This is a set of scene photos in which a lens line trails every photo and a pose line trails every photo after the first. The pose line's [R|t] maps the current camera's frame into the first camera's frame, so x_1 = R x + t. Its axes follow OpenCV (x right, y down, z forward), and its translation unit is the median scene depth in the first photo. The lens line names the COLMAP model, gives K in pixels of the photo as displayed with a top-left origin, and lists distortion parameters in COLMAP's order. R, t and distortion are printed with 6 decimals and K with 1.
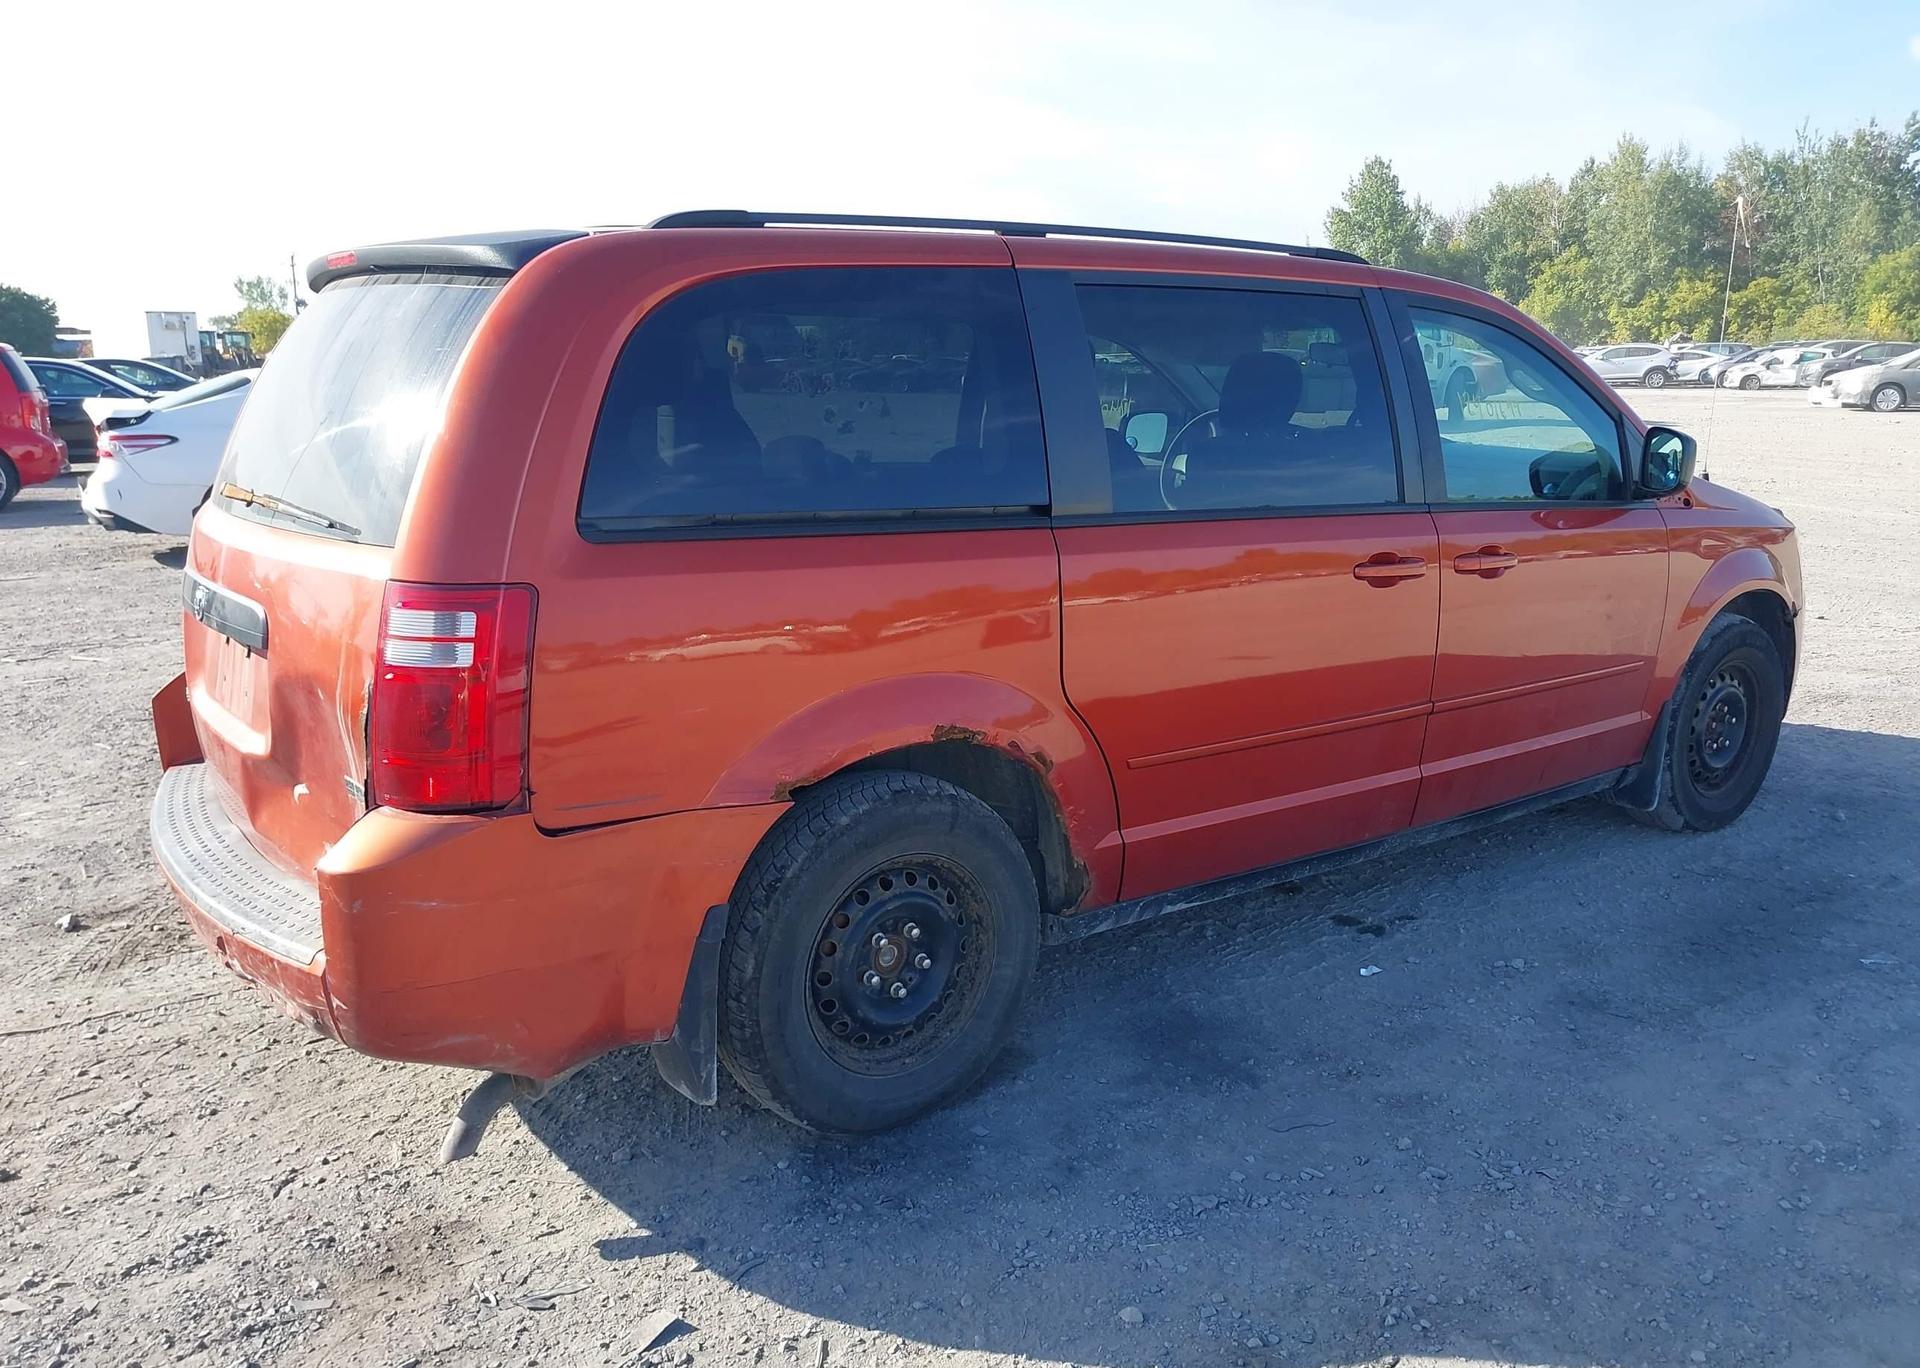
lens RADIAL K [[1518.5, 0, 961.2], [0, 1518.5, 684.8], [0, 0, 1]] dist [0.013878, -0.016045]
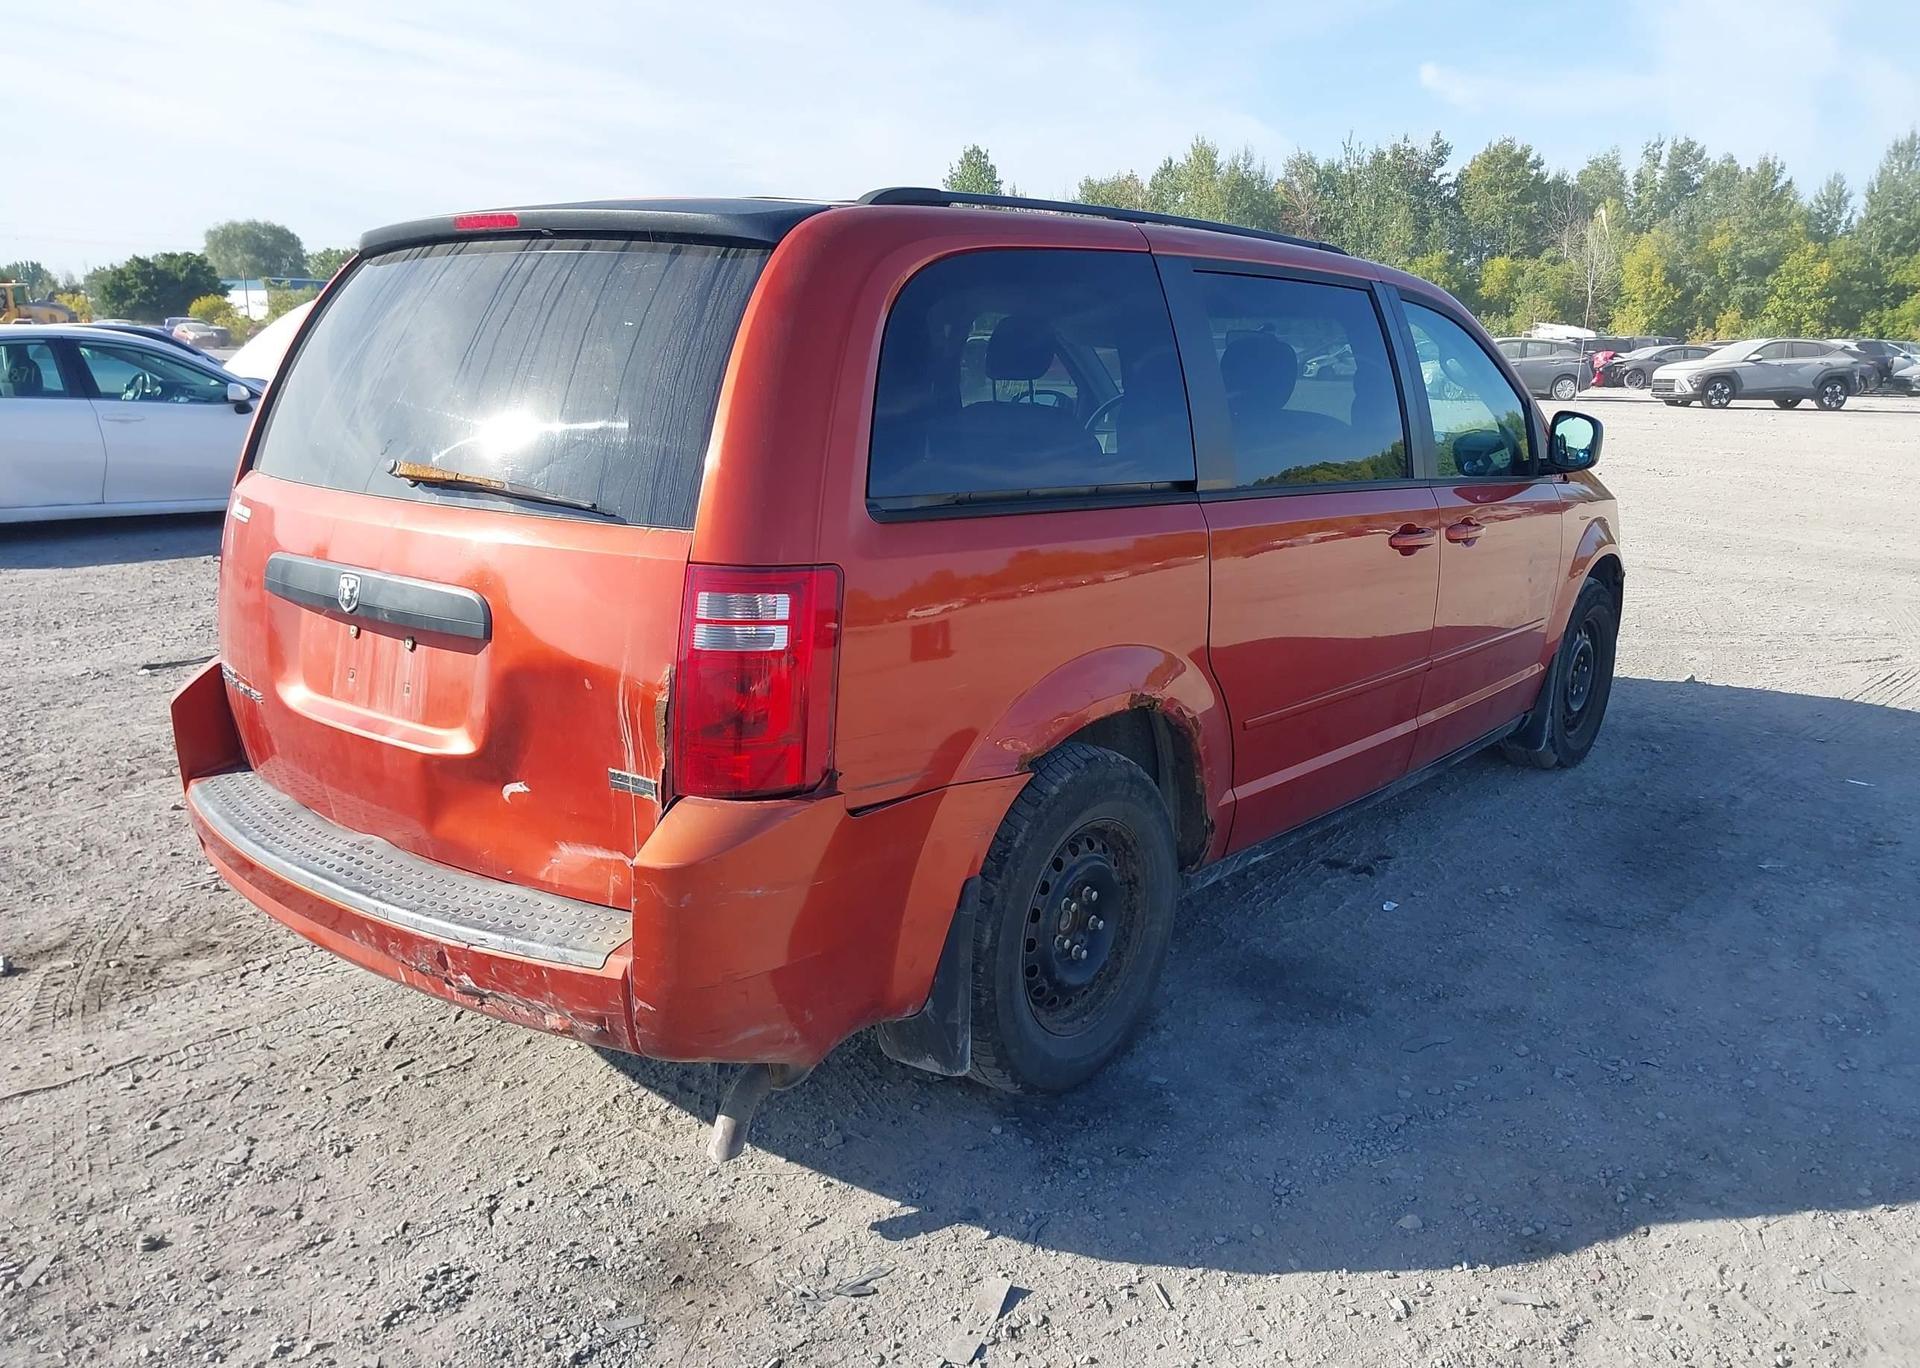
lens RADIAL K [[1523.0, 0, 959.5], [0, 1523.0, 675.0], [0, 0, 1]] dist [0.010160, -0.002863]
pose [[0.966020, -0.036104, 0.255935, -0.373446], [0.034350, 0.999346, 0.011323, -0.002003], [-0.256176, -0.002147, 0.966628, 0.019845]]
